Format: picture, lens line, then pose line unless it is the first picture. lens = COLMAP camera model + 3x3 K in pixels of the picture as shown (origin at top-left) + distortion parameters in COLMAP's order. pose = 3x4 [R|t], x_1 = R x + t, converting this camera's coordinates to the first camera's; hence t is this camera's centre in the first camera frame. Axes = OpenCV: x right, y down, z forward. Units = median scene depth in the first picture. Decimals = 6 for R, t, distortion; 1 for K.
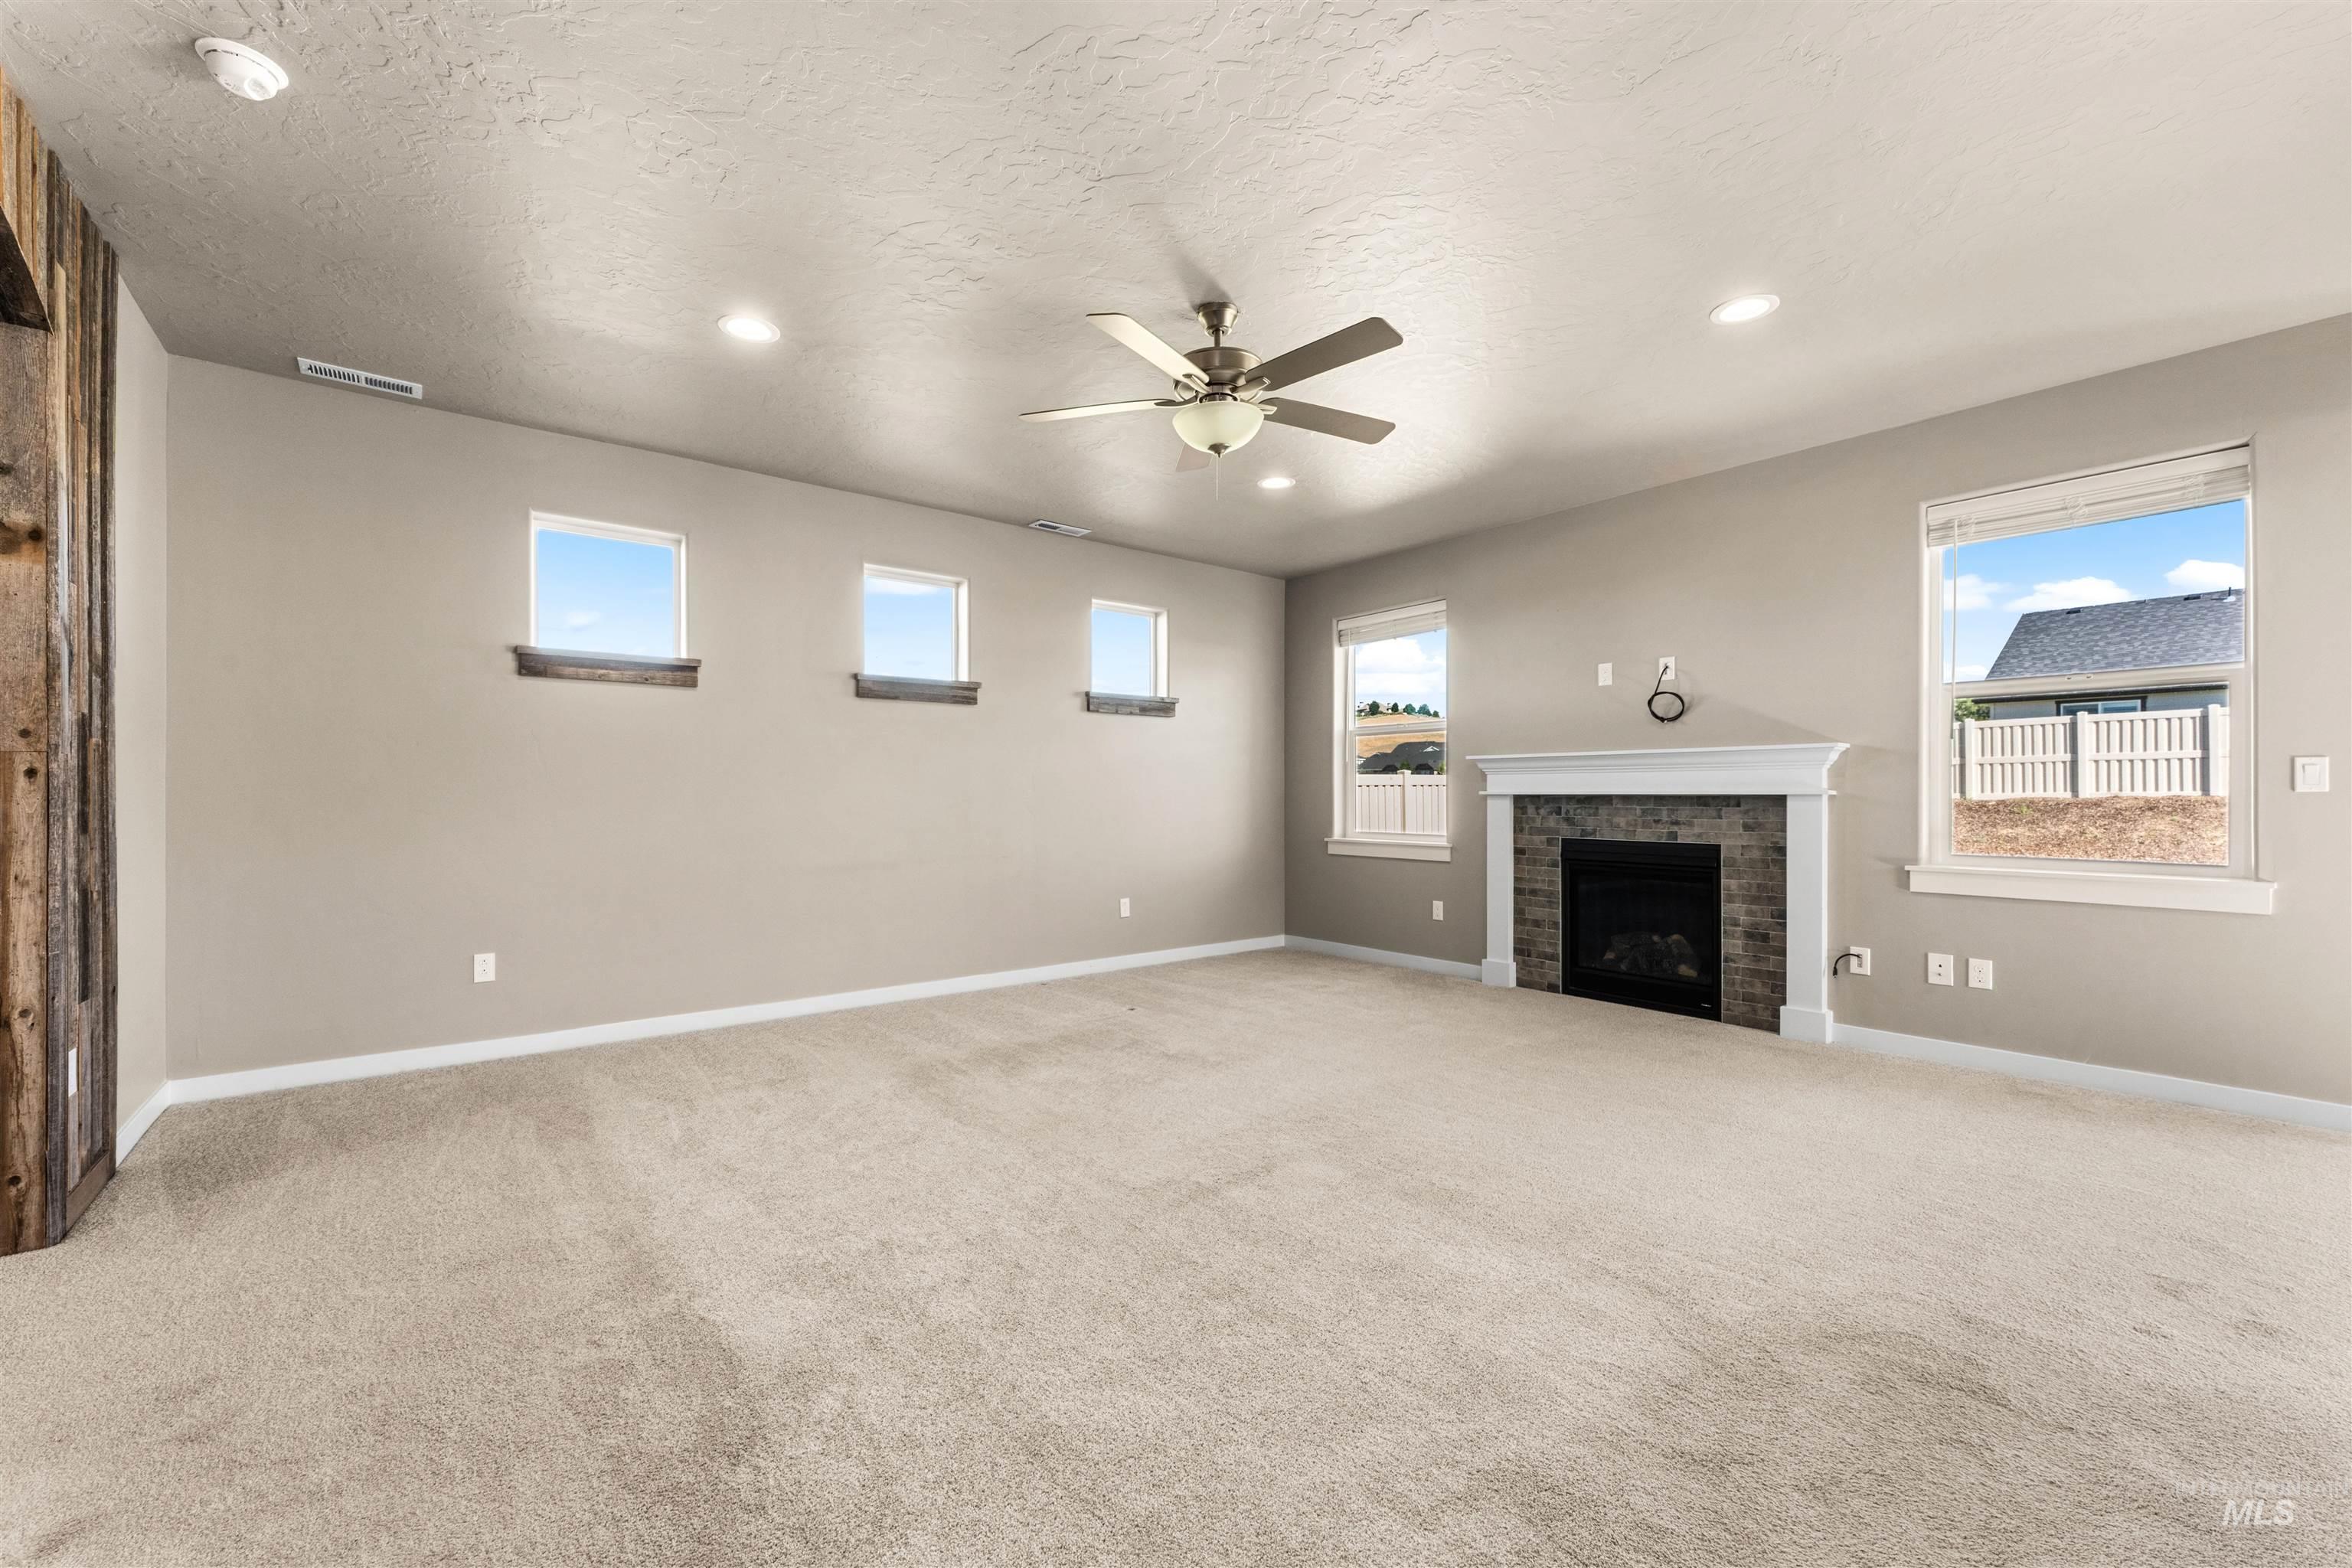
lens RADIAL K [[935.3, 0, 1159.2], [0, 935.3, 787.8], [0, 0, 1]] dist [0.004242, -0.001343]
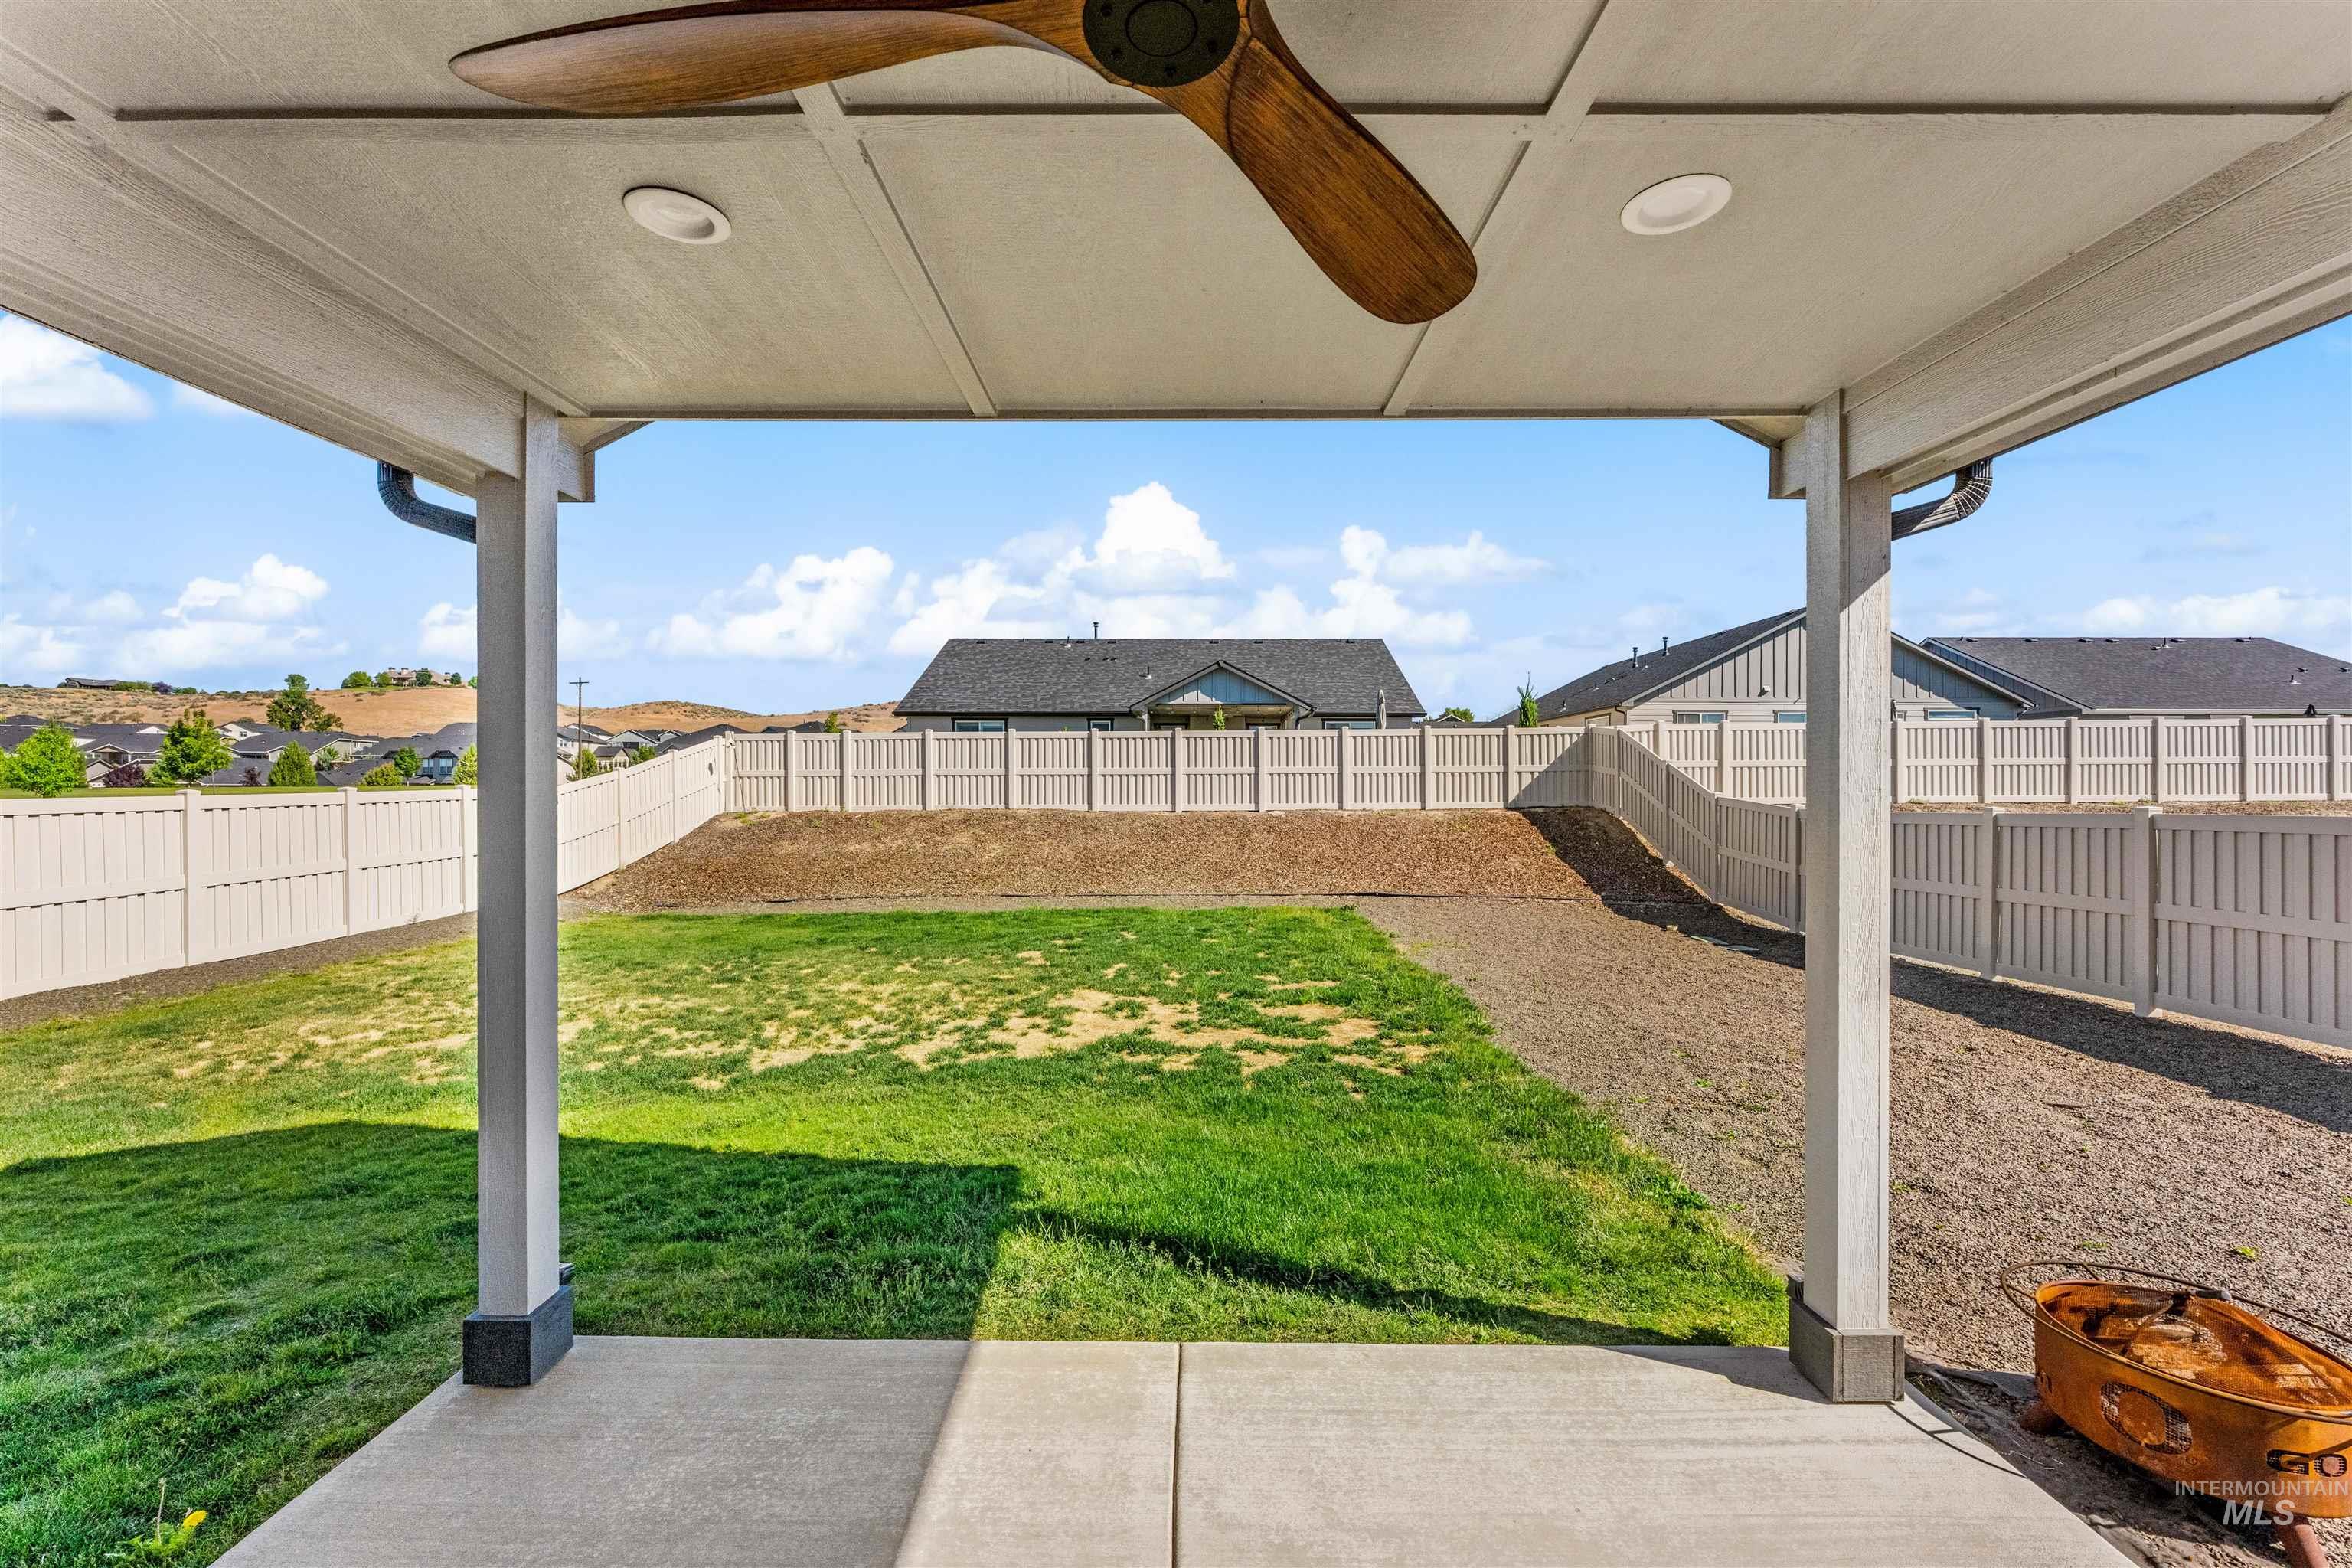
lens RADIAL K [[935.3, 0, 1182.2], [0, 935.3, 791.8], [0, 0, 1]] dist [0.004242, -0.001343]
pose [[0.625408, -0.001911, 0.780296, 1.265338], [-0.009518, 0.999904, 0.010077, -0.085338], [-0.780240, -0.013729, 0.625330, 0.438620]]
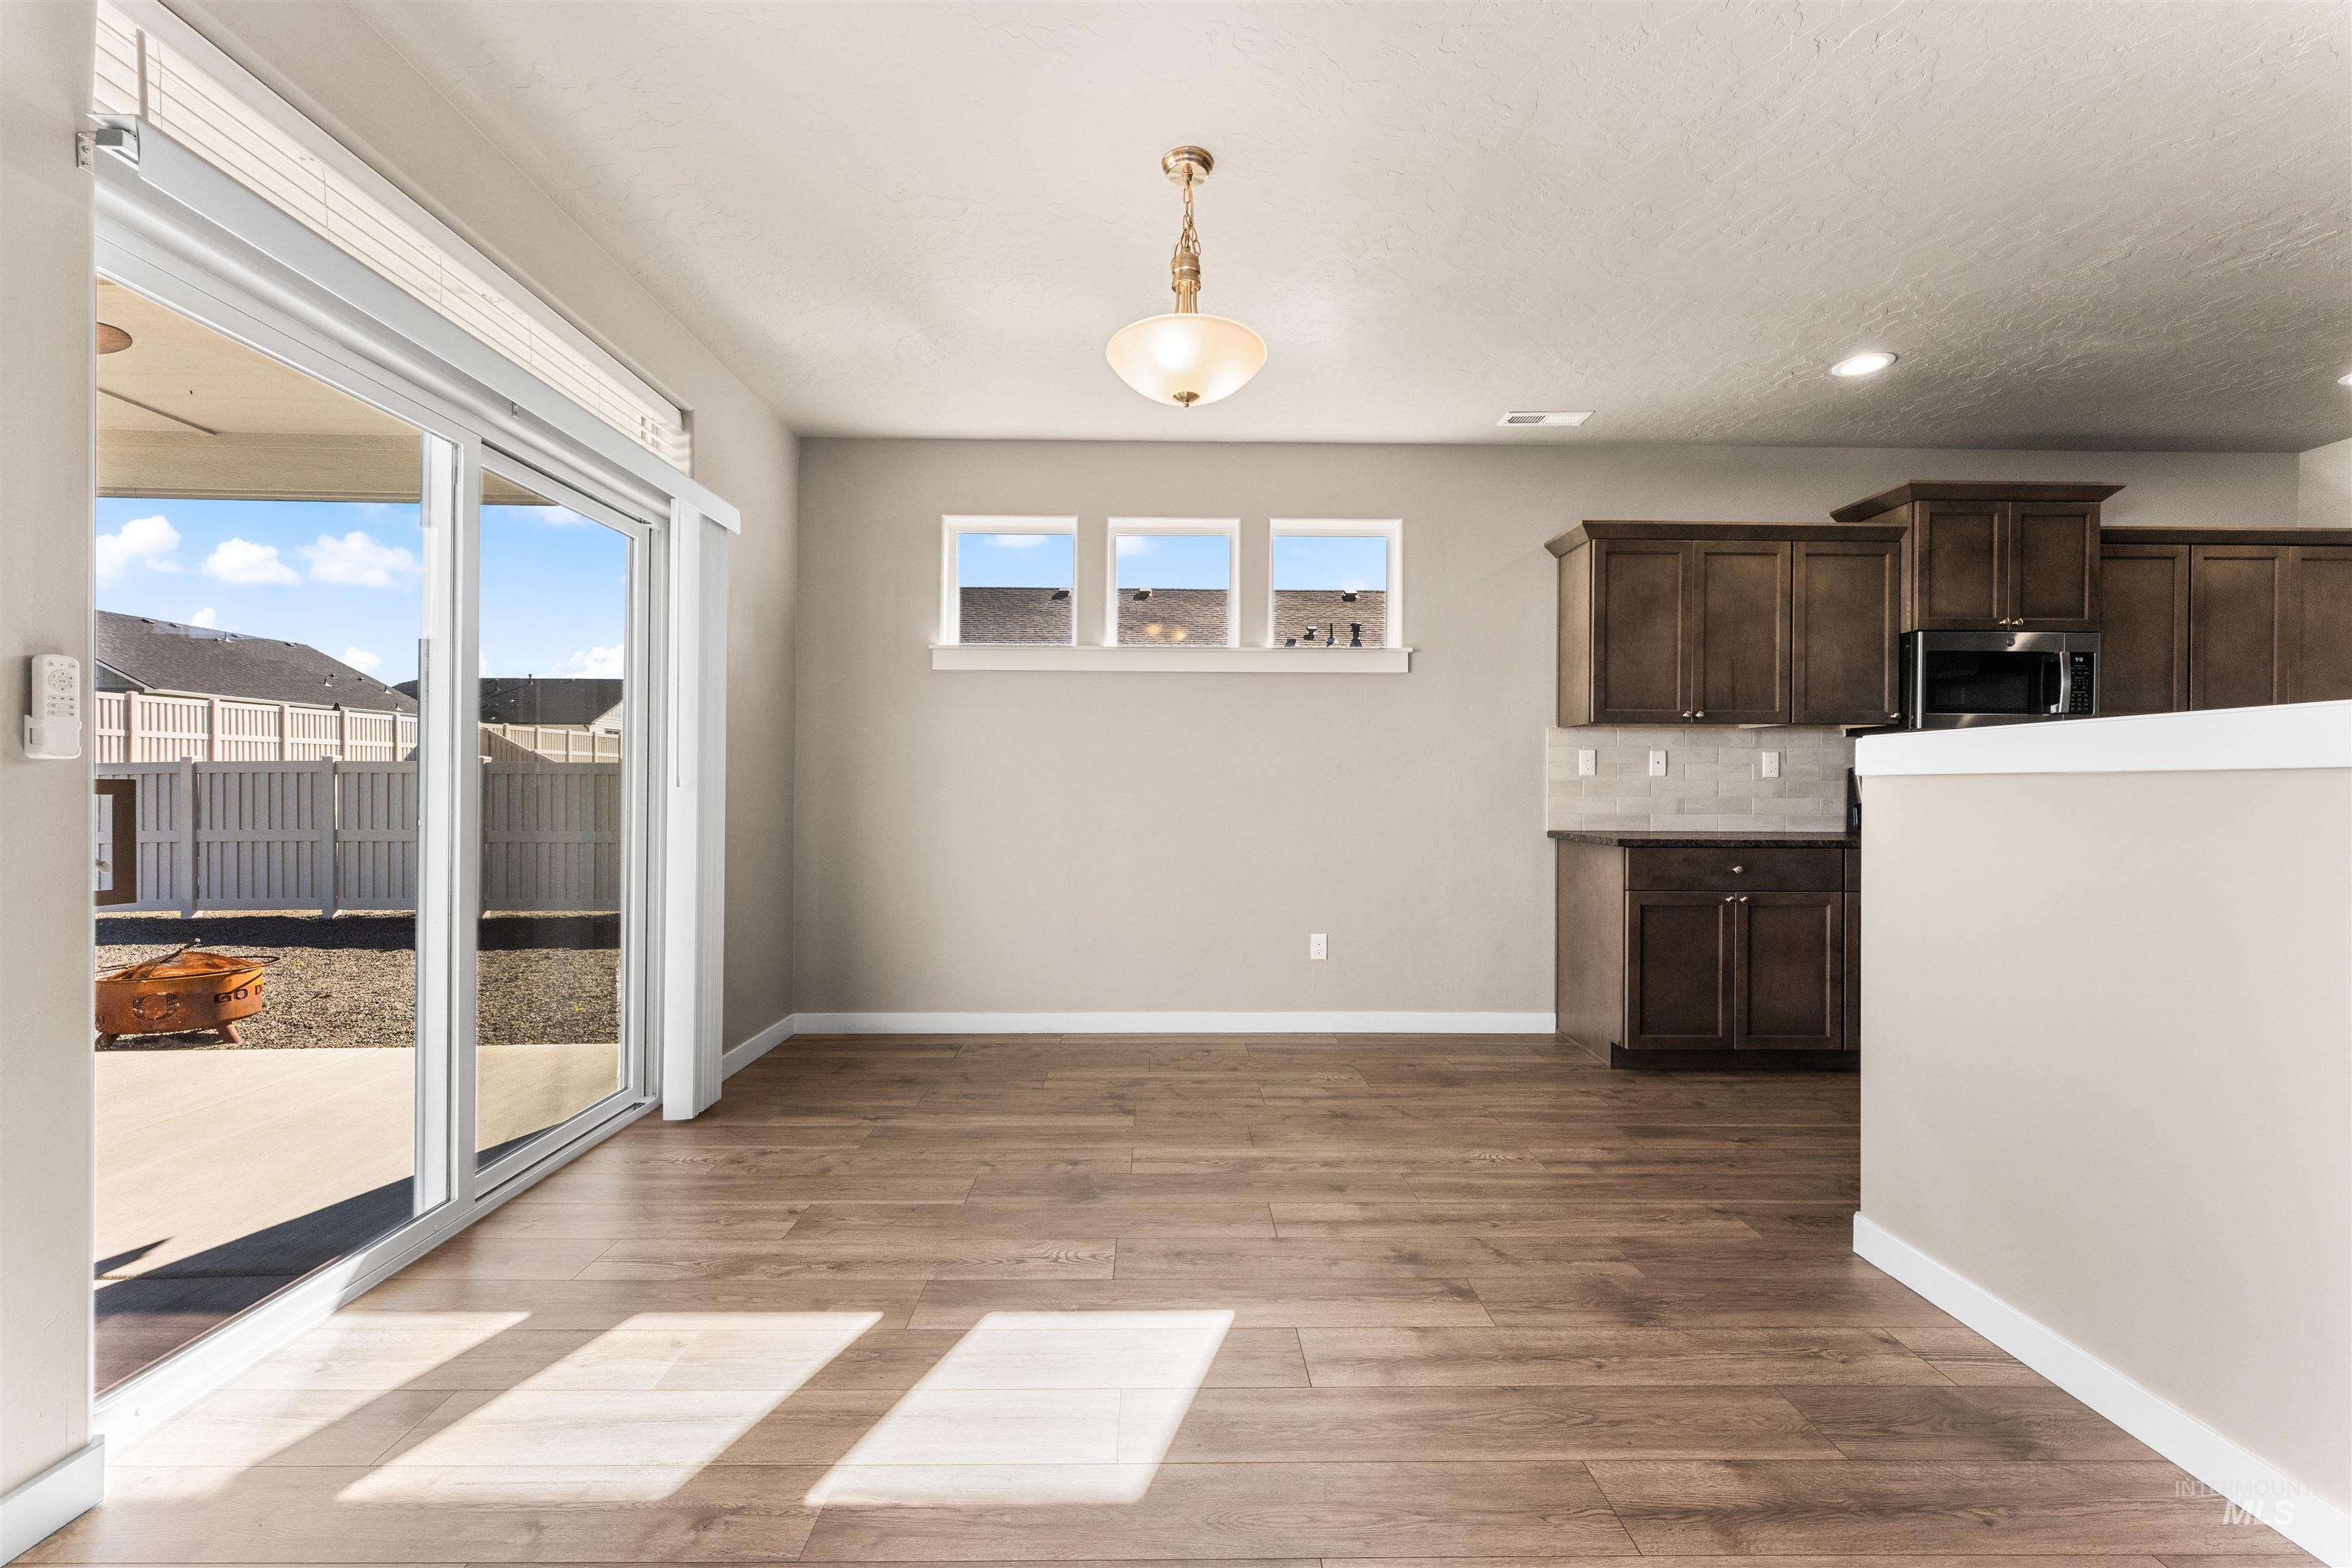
lens RADIAL K [[935.3, 0, 1170.0], [0, 935.3, 784.4], [0, 0, 1]] dist [0.004242, -0.001343]
pose [[-0.794007, -0.002771, 0.607902, 0.575110], [-0.011113, 0.999889, -0.009957, 0.002955], [-0.607807, -0.014661, -0.793950, 0.482402]]
